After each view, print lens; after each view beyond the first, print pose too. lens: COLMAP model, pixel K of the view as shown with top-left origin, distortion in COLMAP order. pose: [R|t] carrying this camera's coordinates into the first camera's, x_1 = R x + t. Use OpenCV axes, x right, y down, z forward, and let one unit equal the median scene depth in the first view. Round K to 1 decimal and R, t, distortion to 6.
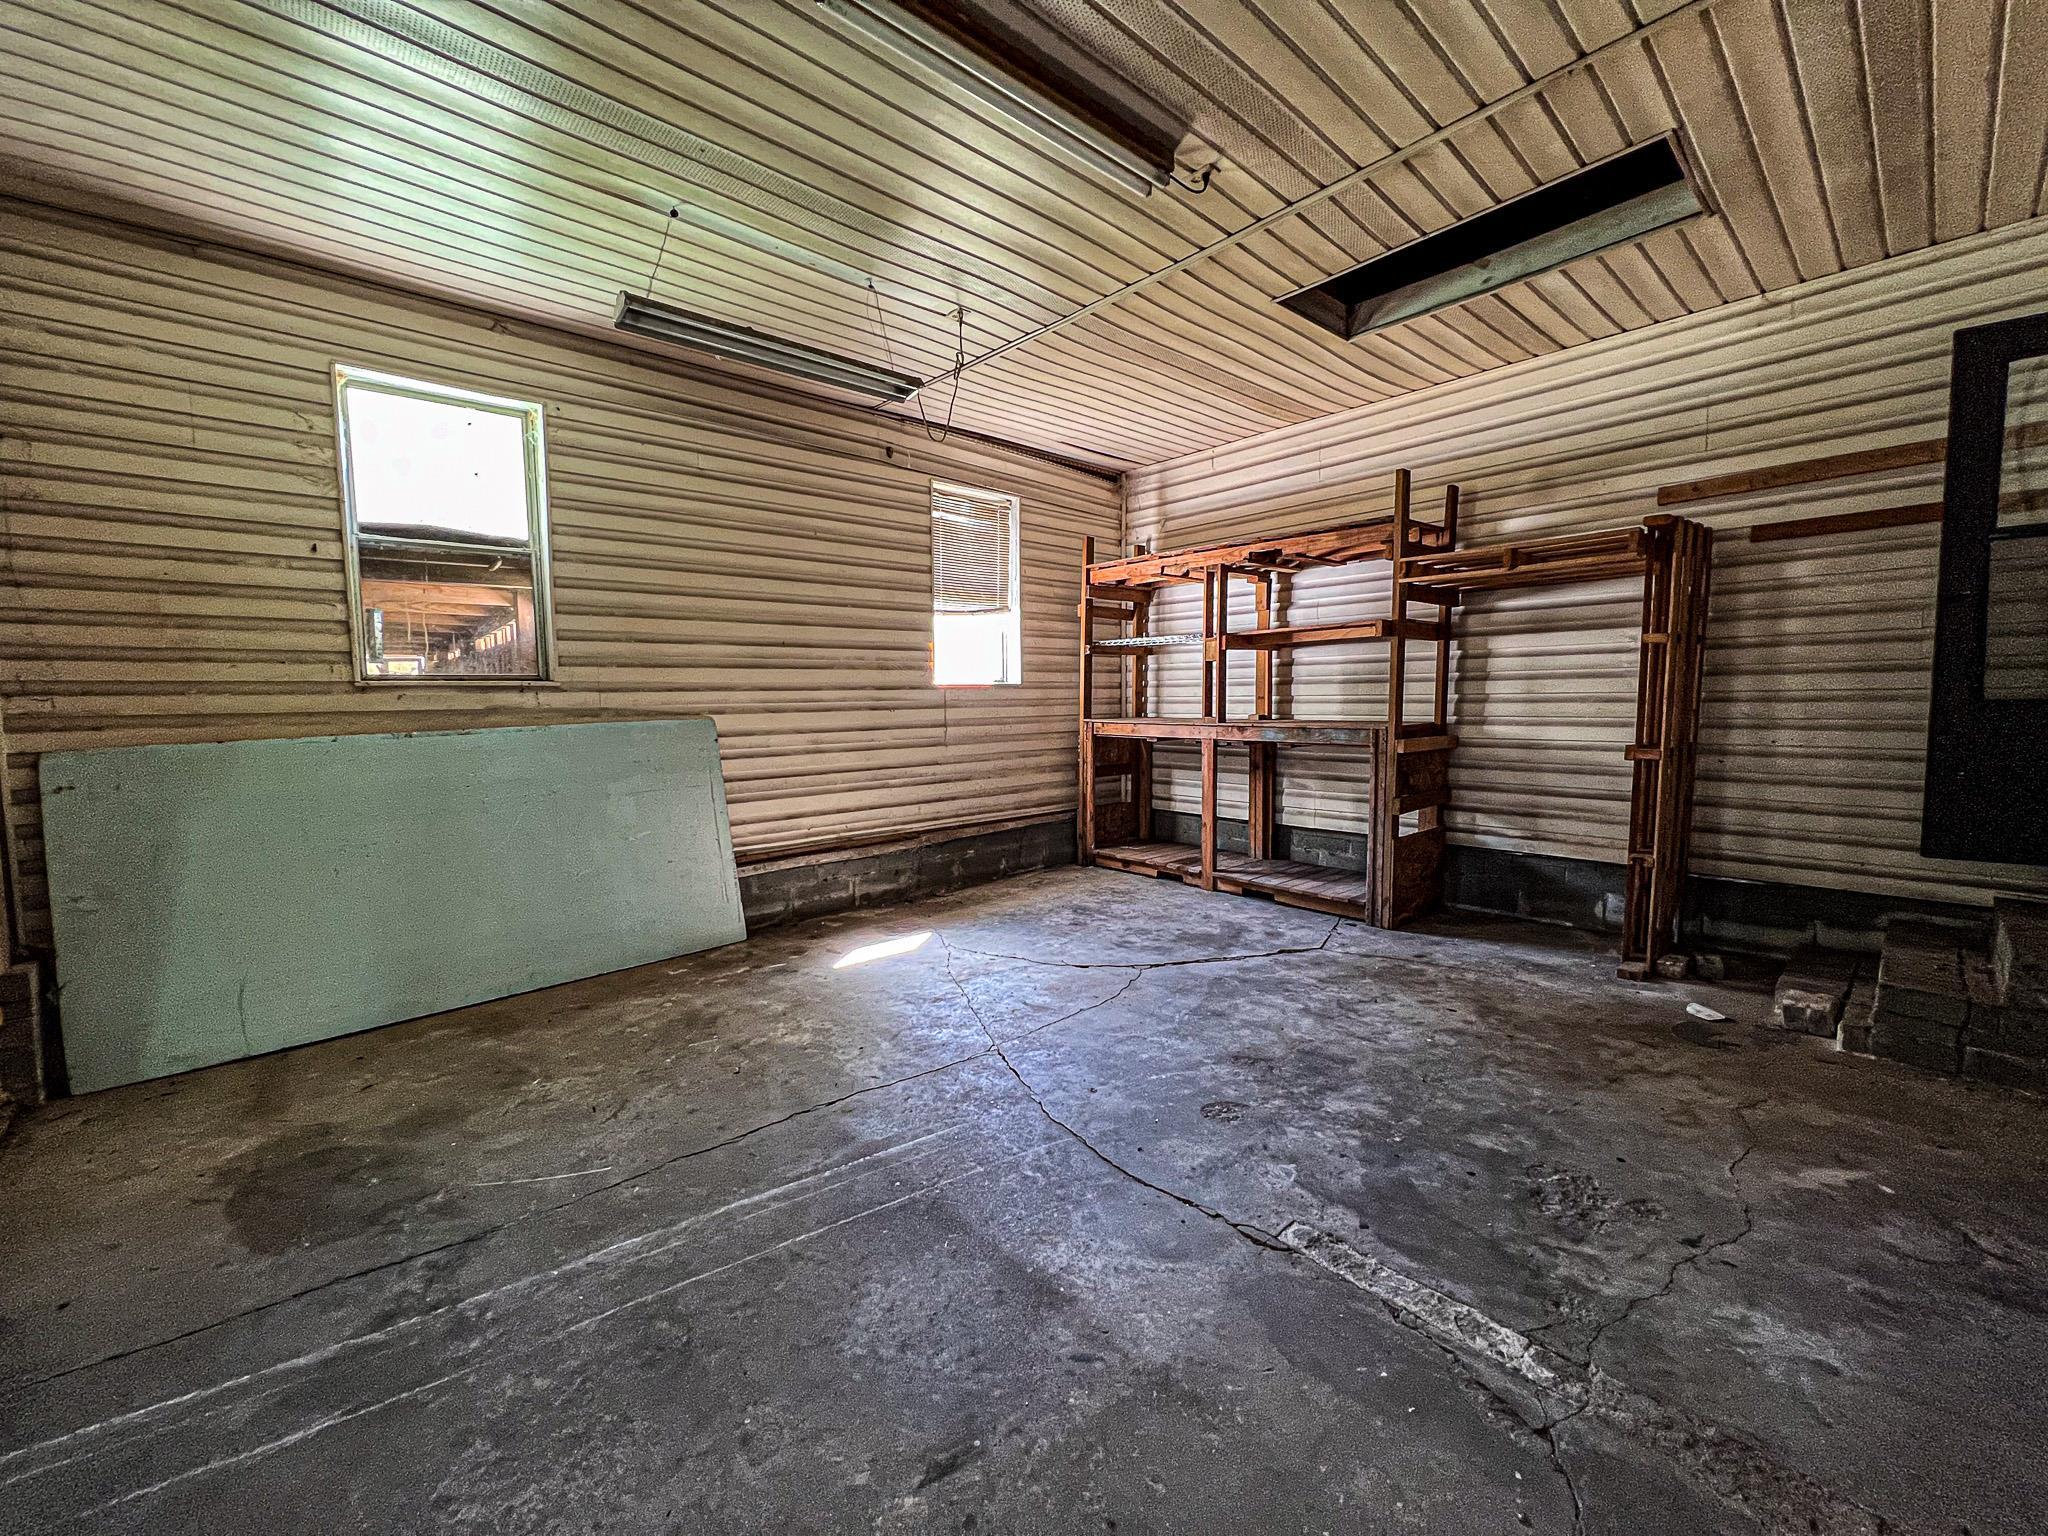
lens RADIAL K [[820.7, 0, 1017.6], [0, 820.7, 764.3], [0, 0, 1]] dist [-0.002712, 0.000665]
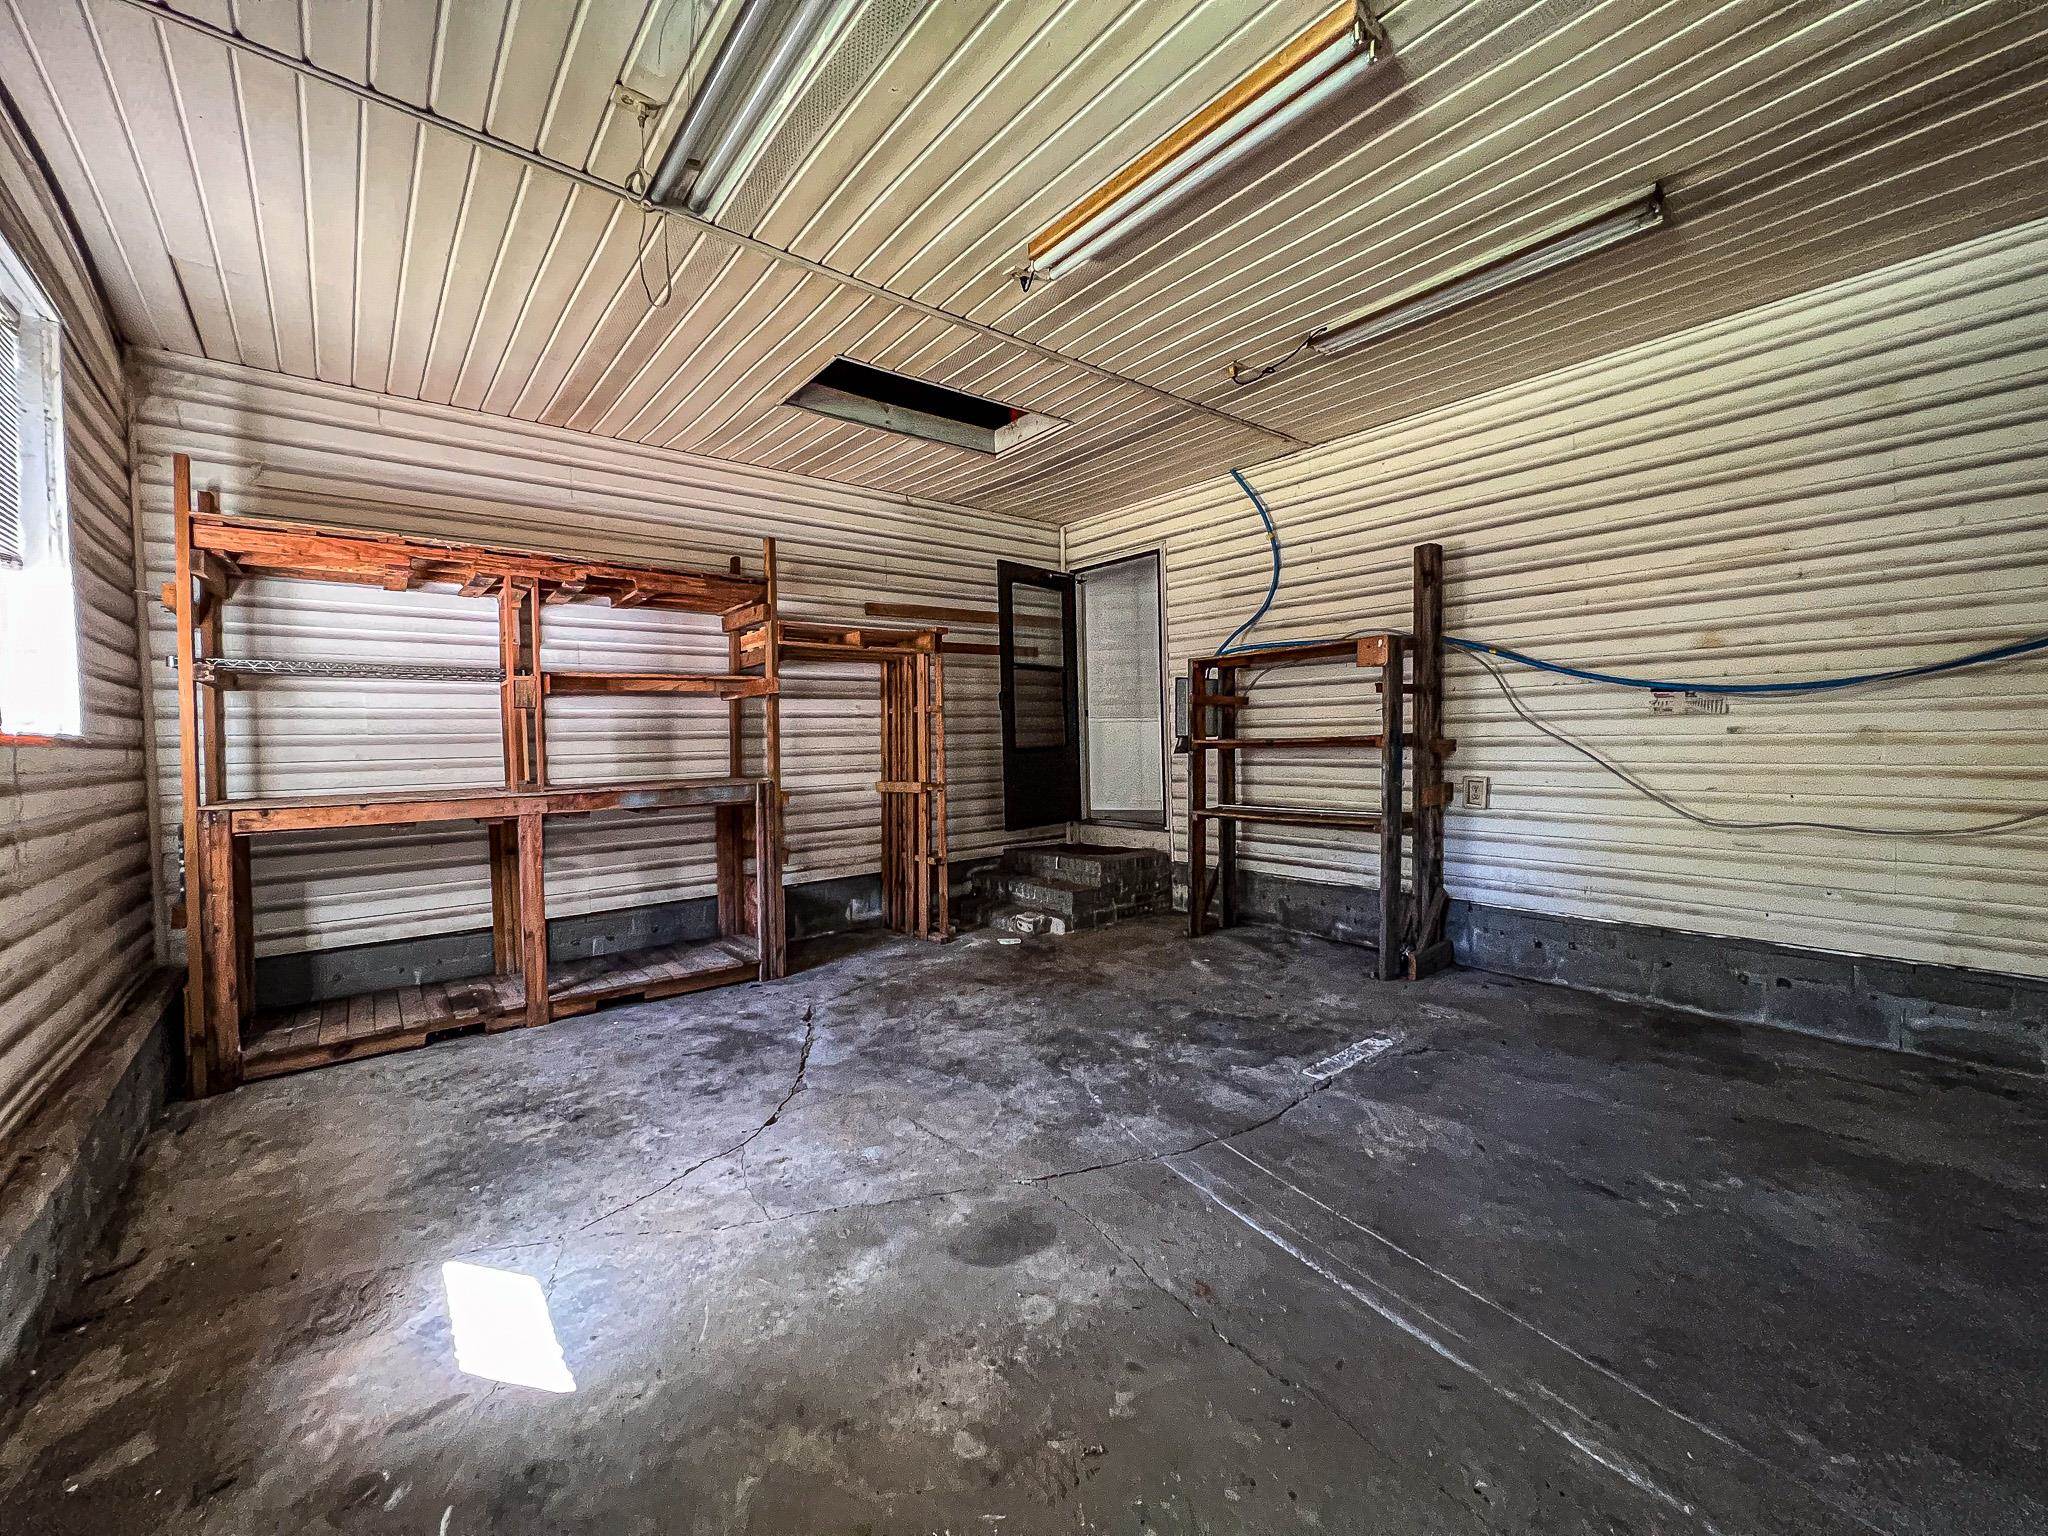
lens RADIAL K [[820.7, 0, 1017.6], [0, 820.7, 764.3], [0, 0, 1]] dist [-0.002712, 0.000665]
pose [[0.039065, -0.018858, 0.999059, -0.609982], [0.105991, 0.994260, 0.014623, -0.051948], [-0.993599, 0.105320, 0.040839, 0.699371]]
